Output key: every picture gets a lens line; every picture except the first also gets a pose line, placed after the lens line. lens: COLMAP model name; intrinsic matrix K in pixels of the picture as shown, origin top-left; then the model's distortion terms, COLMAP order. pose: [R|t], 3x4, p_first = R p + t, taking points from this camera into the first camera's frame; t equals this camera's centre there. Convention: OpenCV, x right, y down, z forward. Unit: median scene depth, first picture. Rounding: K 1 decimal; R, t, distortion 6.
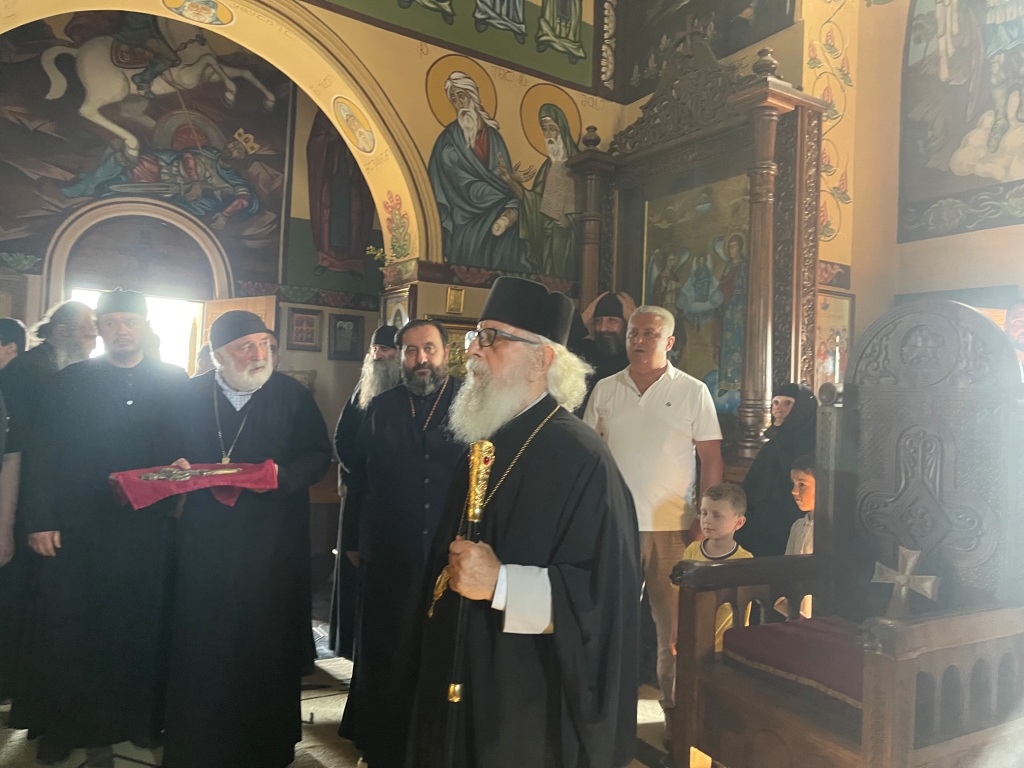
lens RADIAL K [[772.2, 0, 512.0], [0, 772.2, 384.0], [0, 0, 1]] dist [0.029687, -0.071004]
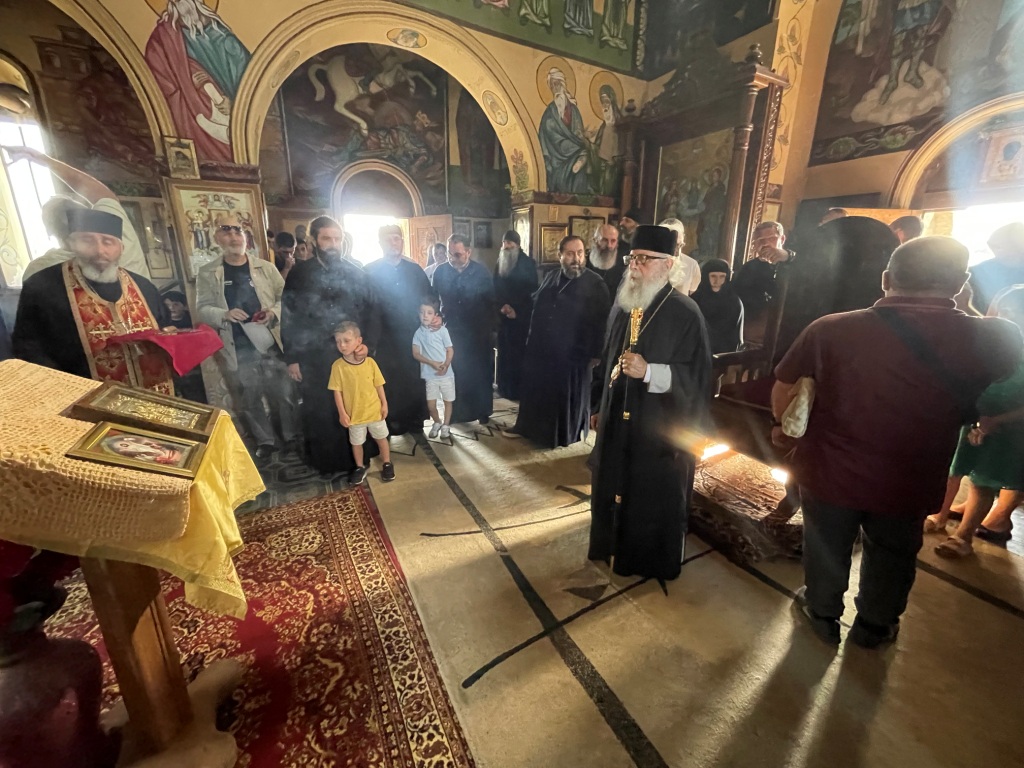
lens RADIAL K [[405.3, 0, 512.0], [0, 405.3, 384.0], [0, 0, 1]] dist [-0.014098, -0.000078]
pose [[0.996921, -0.014369, -0.077086, -0.101339], [0.037922, 0.948807, 0.313572, -0.028296], [0.068634, -0.315530, 0.946430, -0.045459]]
